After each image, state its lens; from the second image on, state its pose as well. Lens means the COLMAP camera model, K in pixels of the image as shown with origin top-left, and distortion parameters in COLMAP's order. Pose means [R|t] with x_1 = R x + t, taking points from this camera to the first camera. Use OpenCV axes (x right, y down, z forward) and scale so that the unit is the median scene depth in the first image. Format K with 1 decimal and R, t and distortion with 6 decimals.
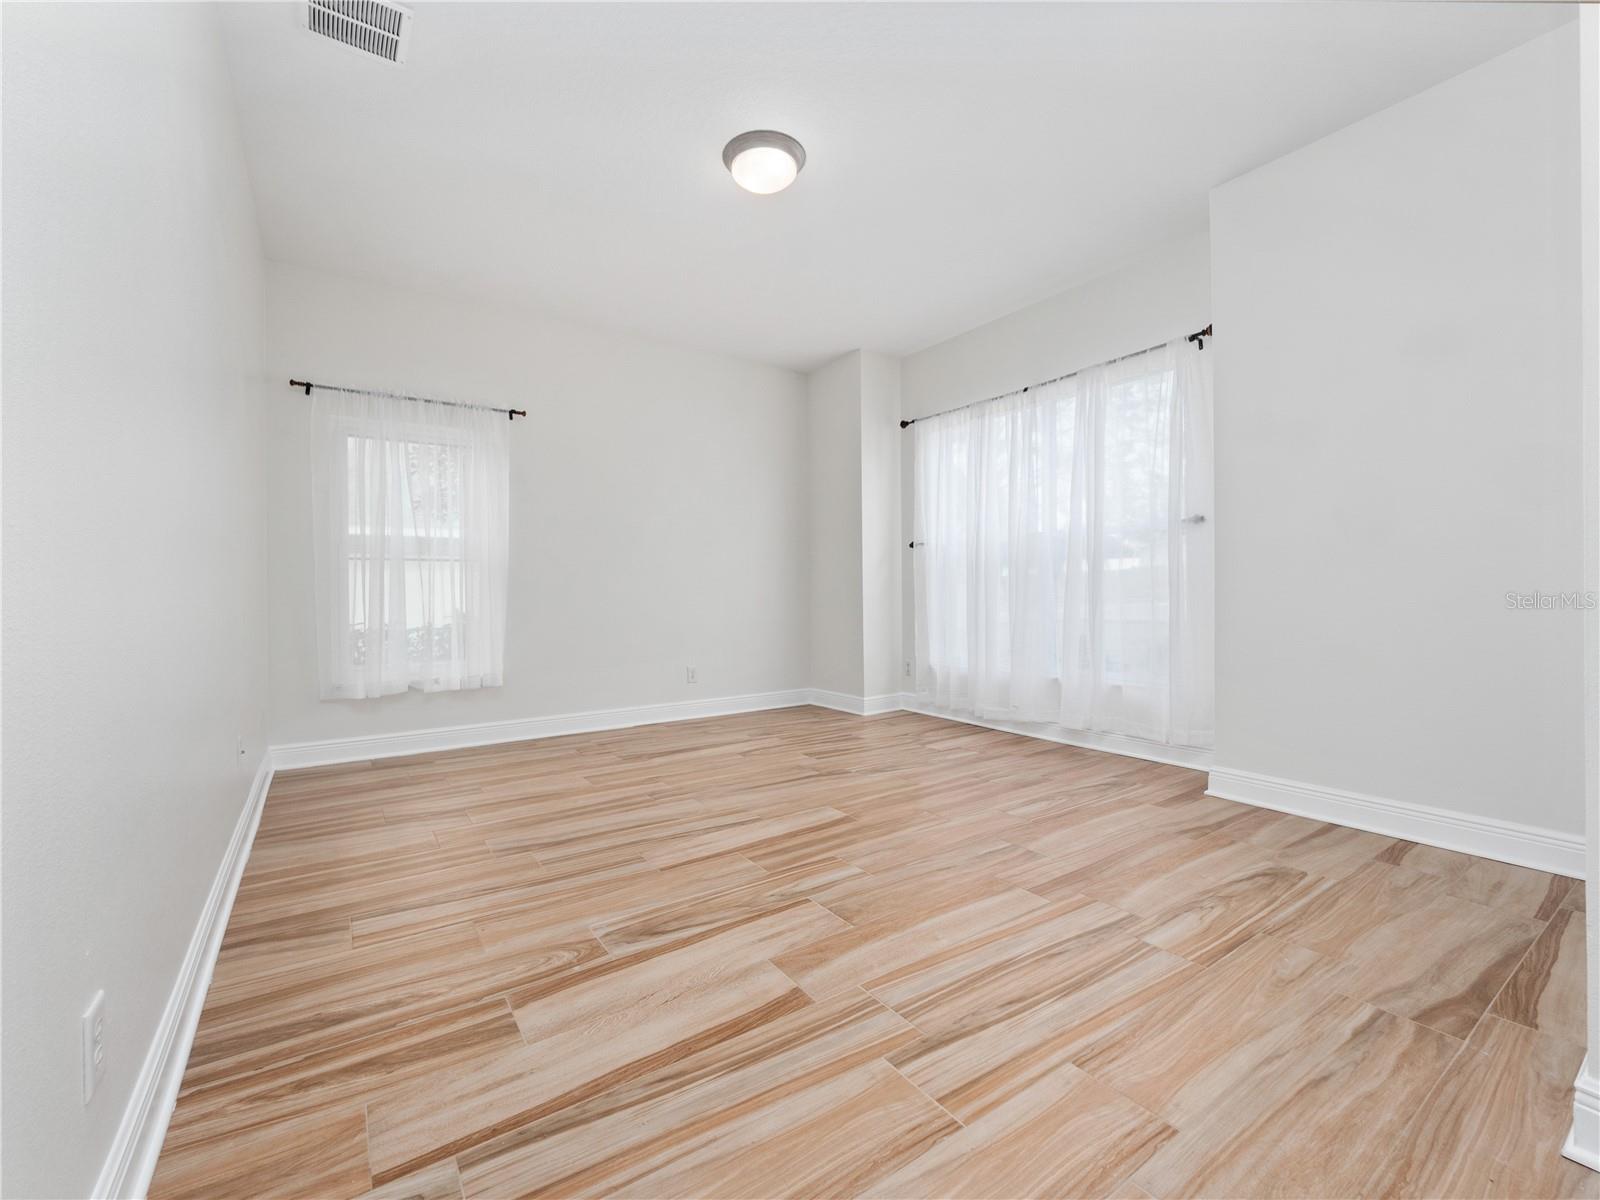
lens RADIAL K [[674.2, 0, 788.7], [0, 674.2, 592.0], [0, 0, 1]] dist [0.000709, -0.003110]
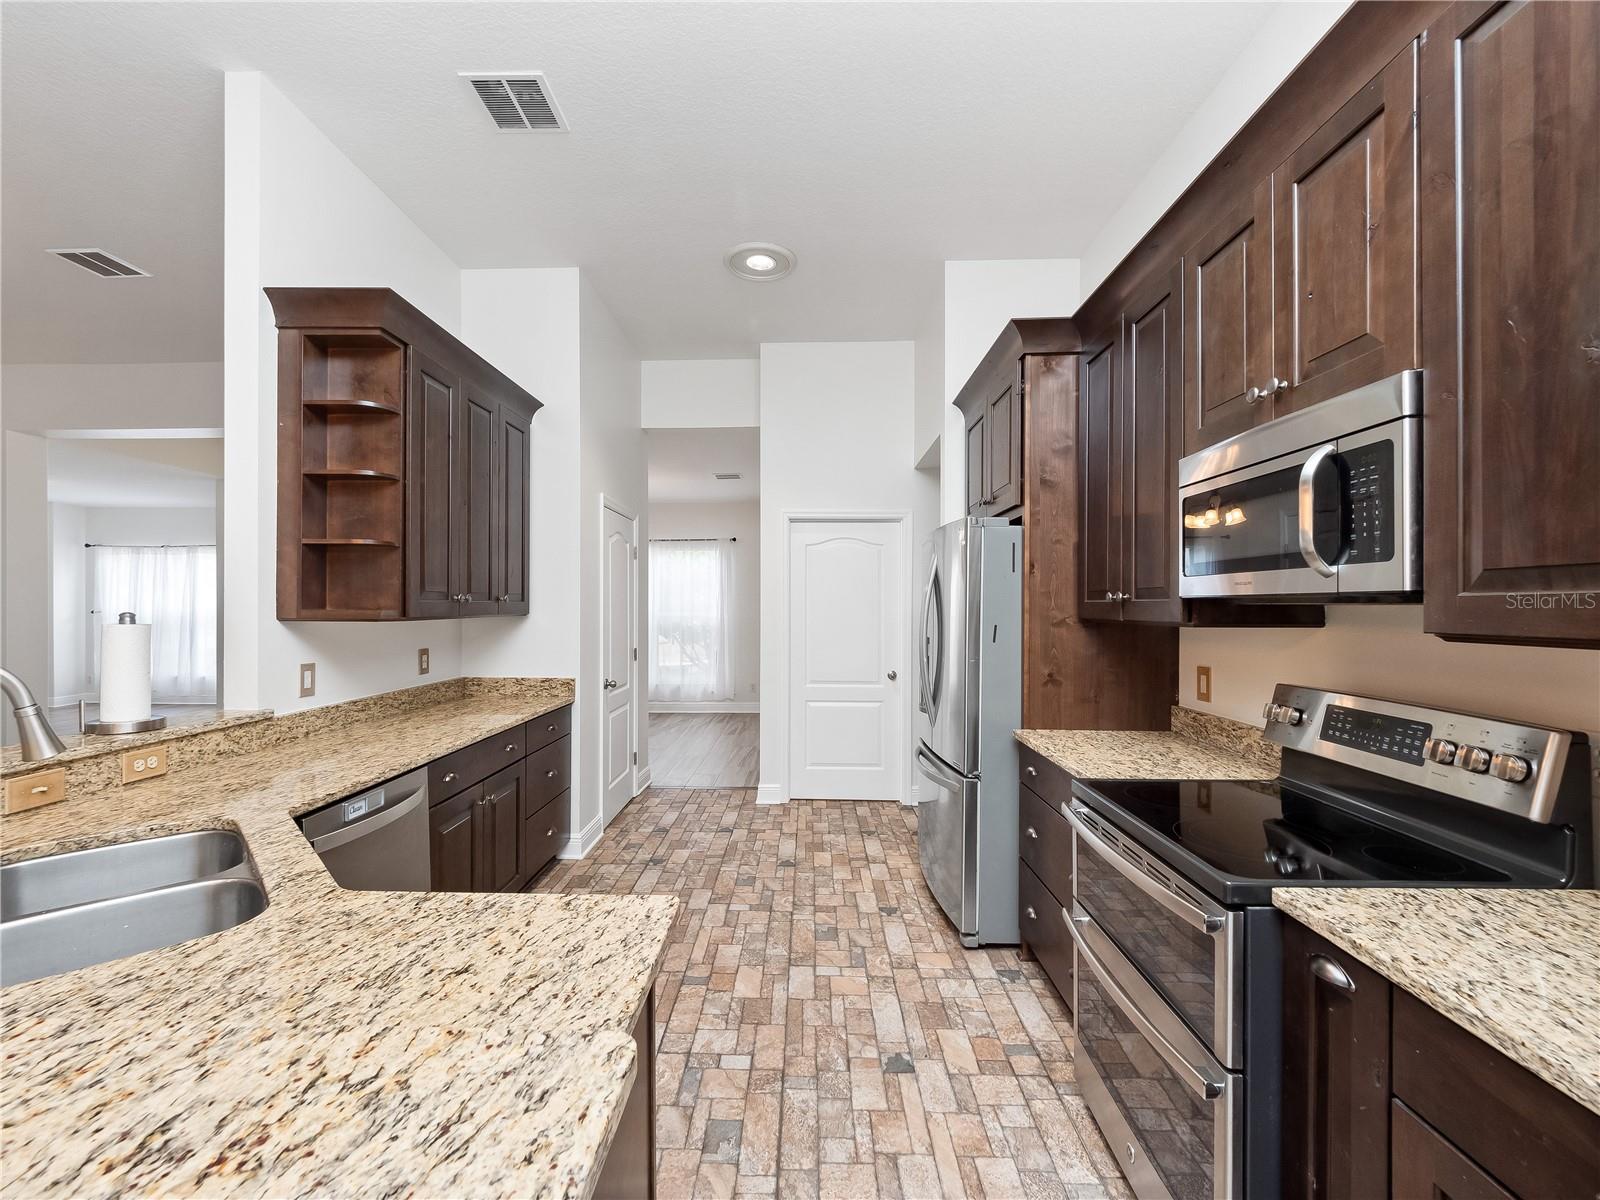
lens RADIAL K [[679.9, 0, 791.6], [0, 679.9, 606.5], [0, 0, 1]] dist [0.000456, -0.003865]
pose [[0.581416, 0.007854, 0.813569, -0.248570], [-0.005300, 0.999969, -0.005866, -0.101911], [-0.813589, -0.000901, 0.581439, -1.914958]]
